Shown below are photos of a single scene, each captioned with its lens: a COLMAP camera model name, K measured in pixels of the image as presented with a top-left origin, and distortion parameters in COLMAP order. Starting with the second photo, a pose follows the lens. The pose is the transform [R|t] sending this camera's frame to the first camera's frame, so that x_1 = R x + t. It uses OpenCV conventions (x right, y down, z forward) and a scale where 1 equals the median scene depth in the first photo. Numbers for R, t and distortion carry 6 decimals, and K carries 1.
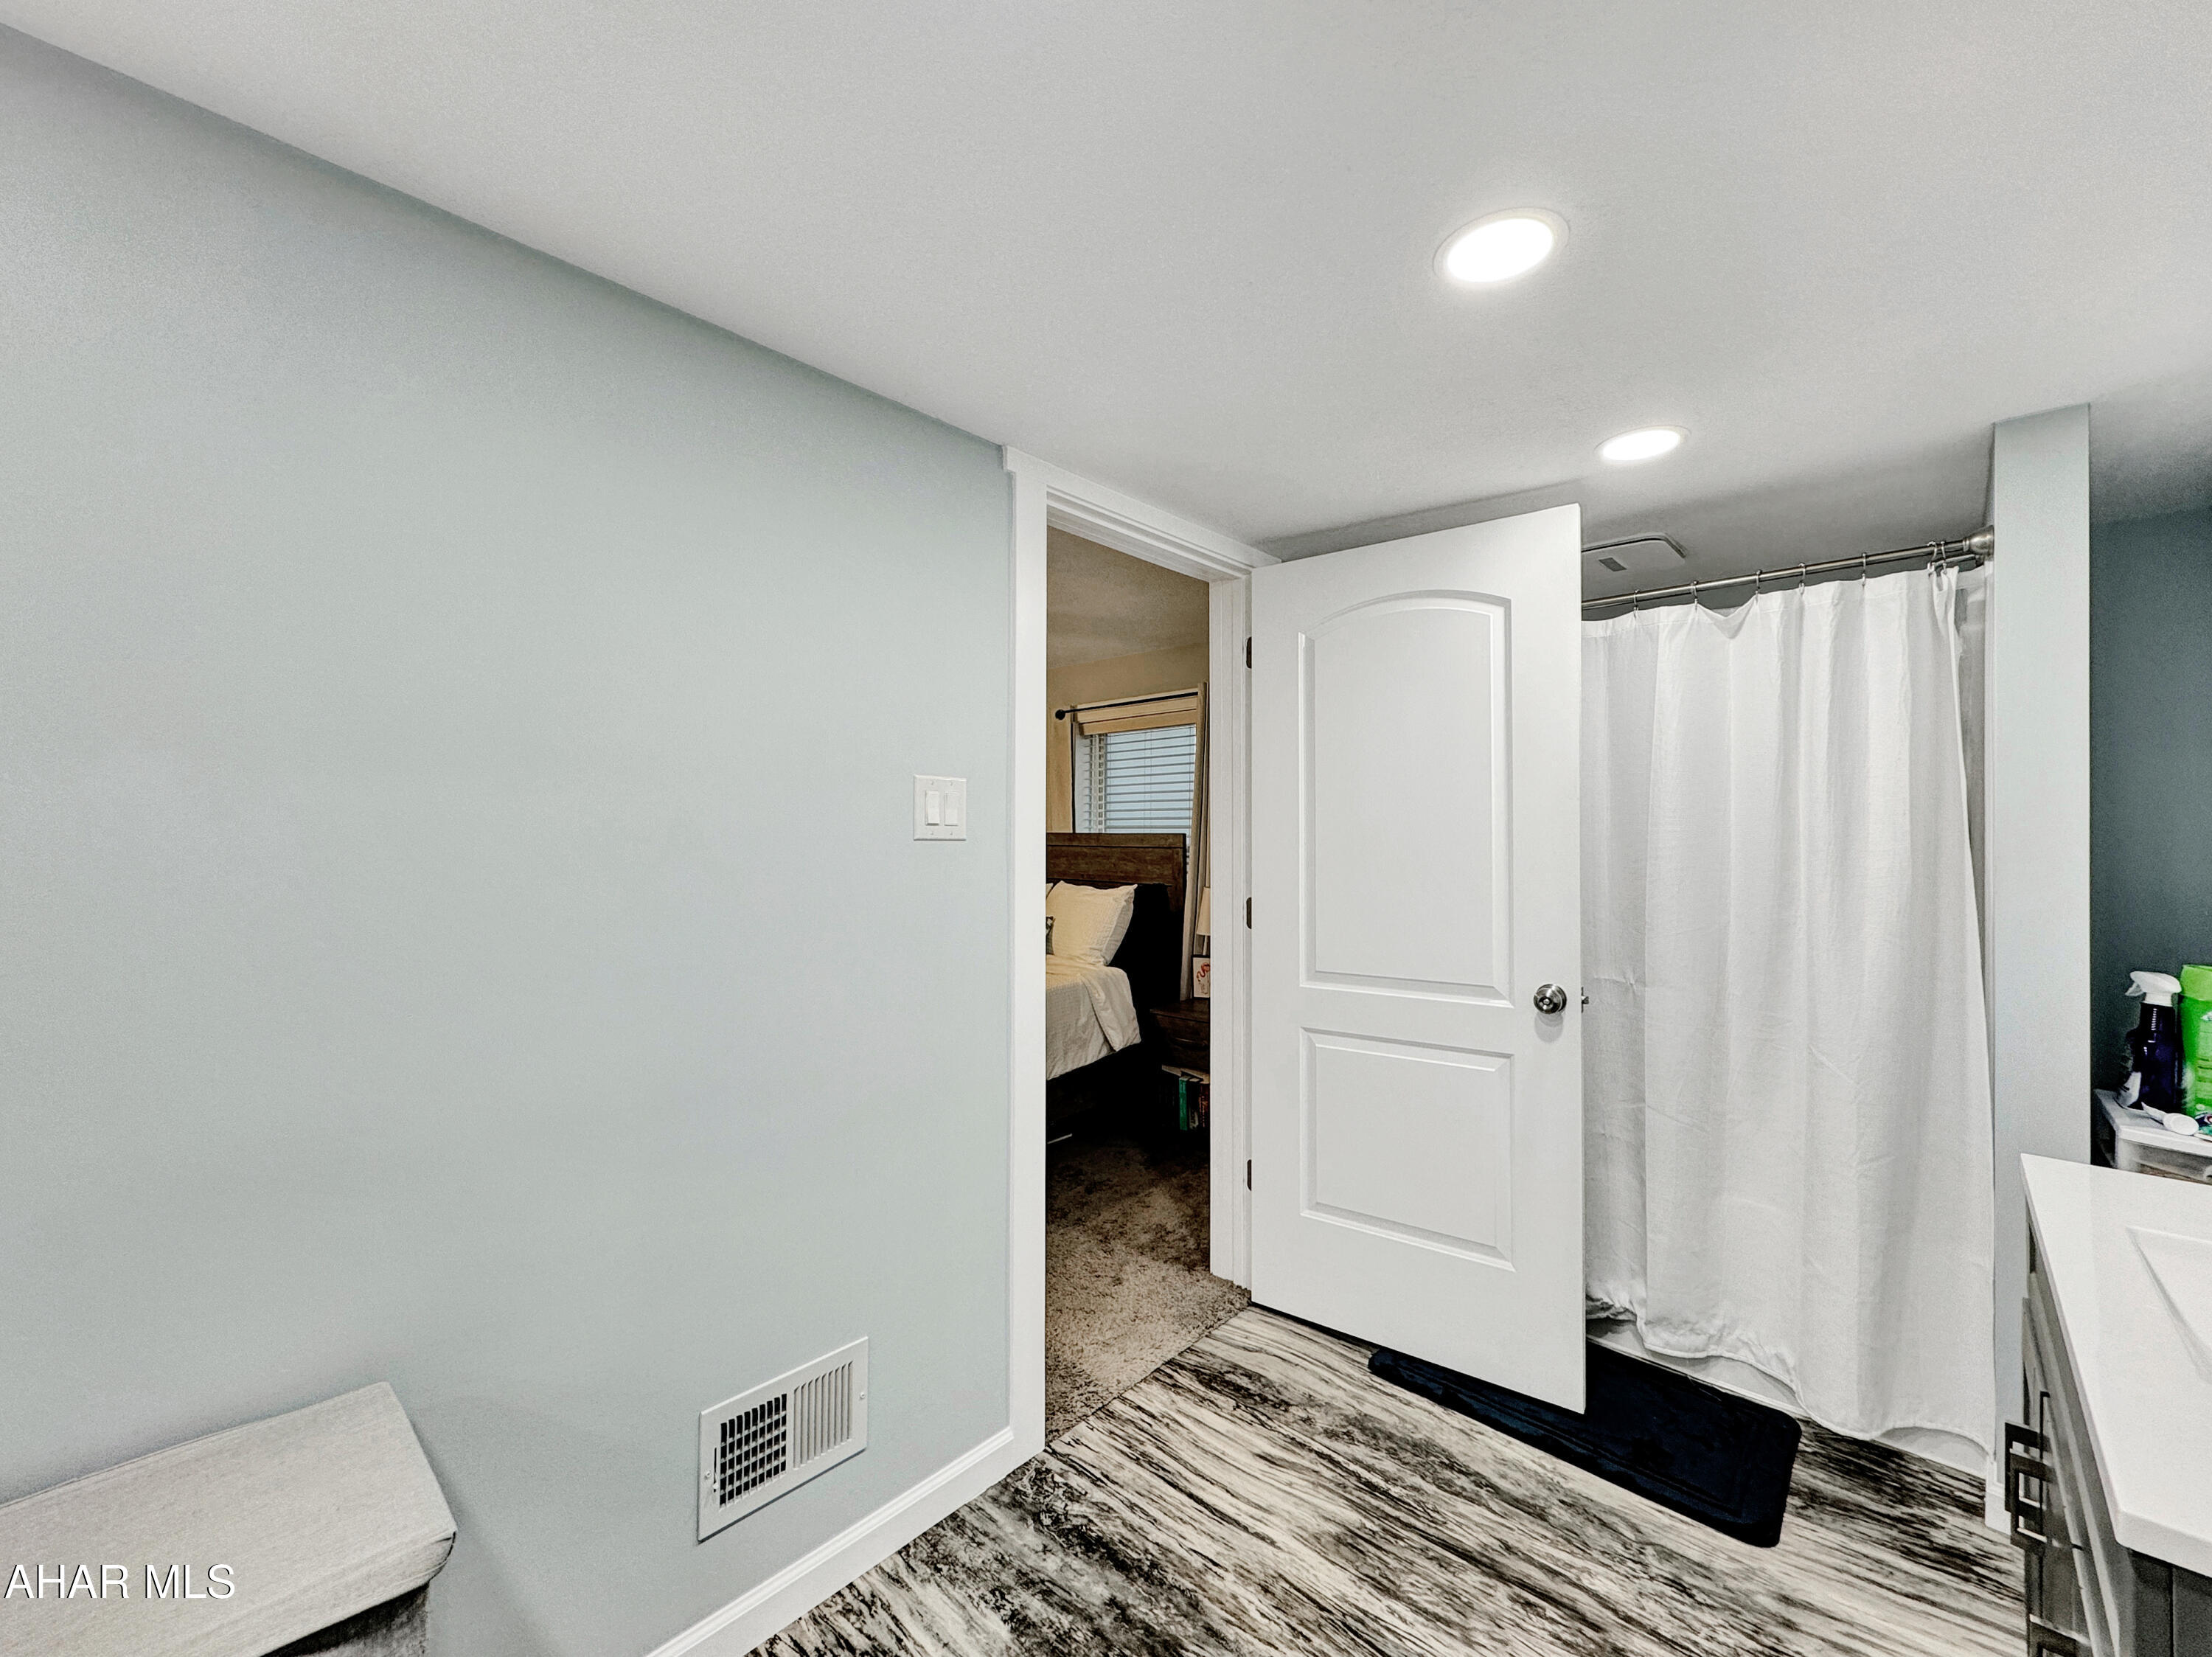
lens RADIAL K [[902.1, 0, 1107.8], [0, 902.1, 828.0], [0, 0, 1]] dist [-0.001965, -0.000329]
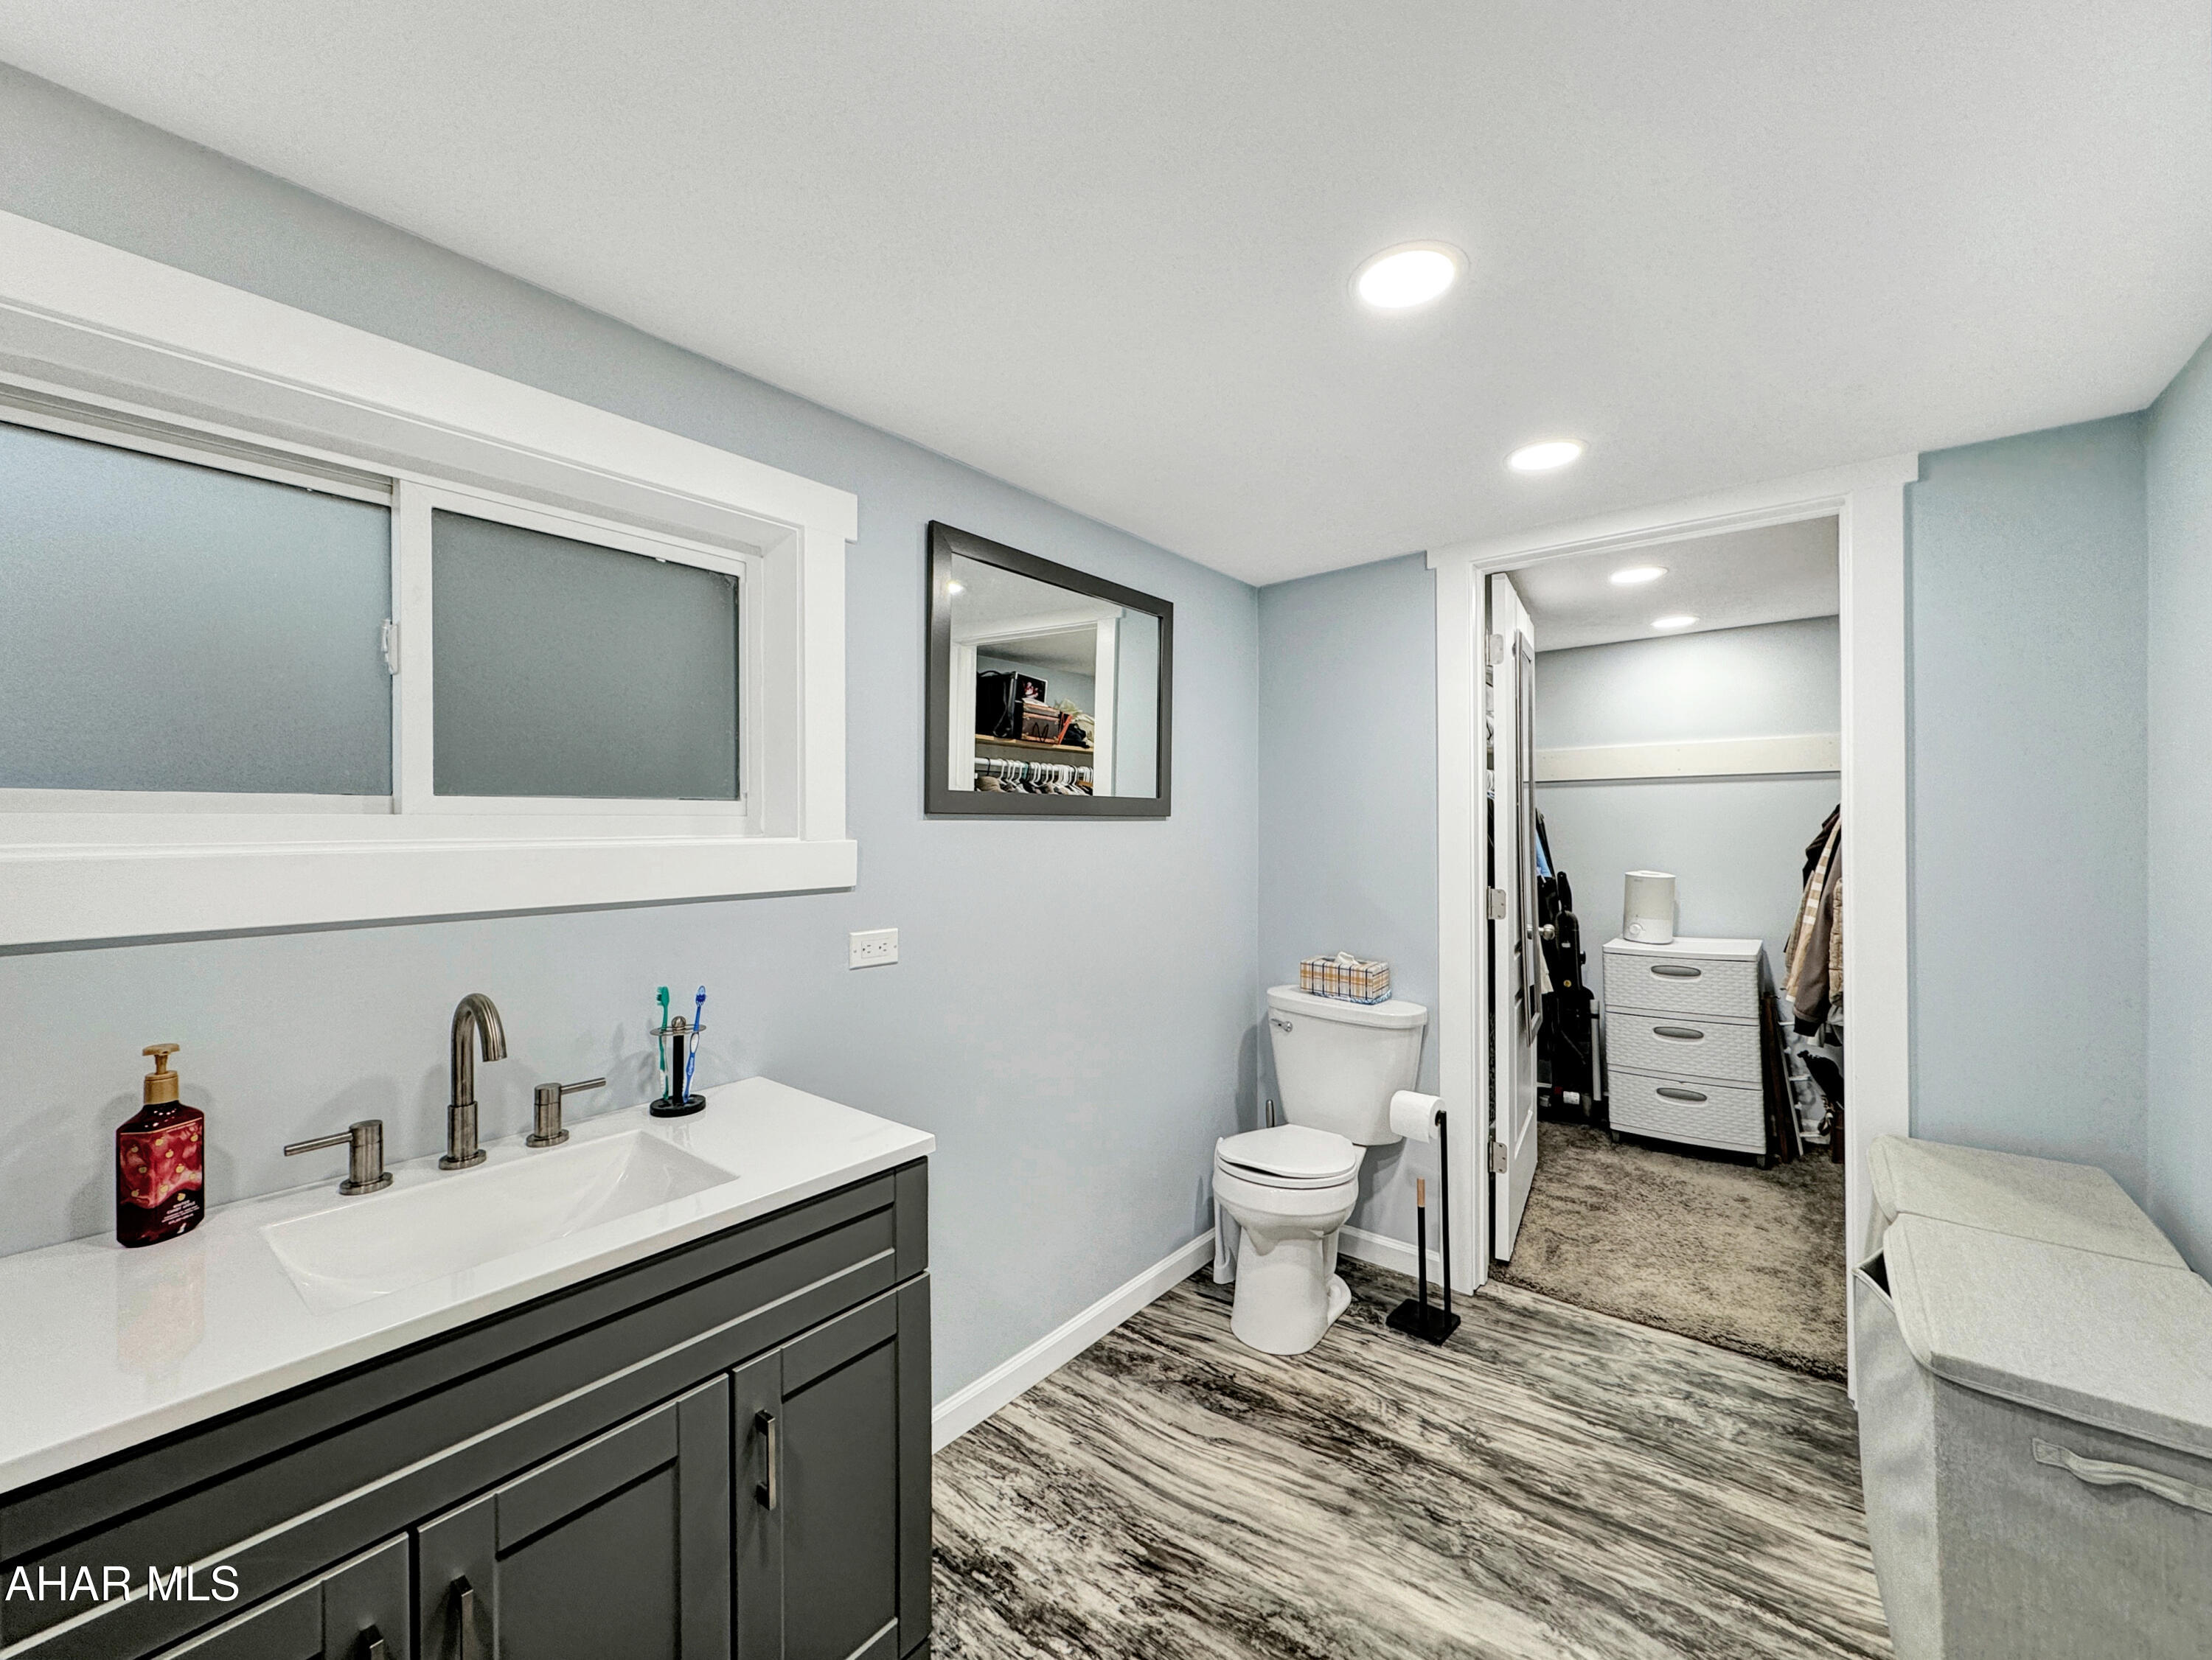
lens RADIAL K [[892.1, 0, 1105.3], [0, 892.1, 826.0], [0, 0, 1]] dist [-0.001333, -0.000206]
pose [[-0.998089, -0.004991, -0.061592, 1.075233], [-0.004215, 0.999910, -0.012719, 0.017948], [0.061650, -0.012435, -0.998020, 2.008060]]
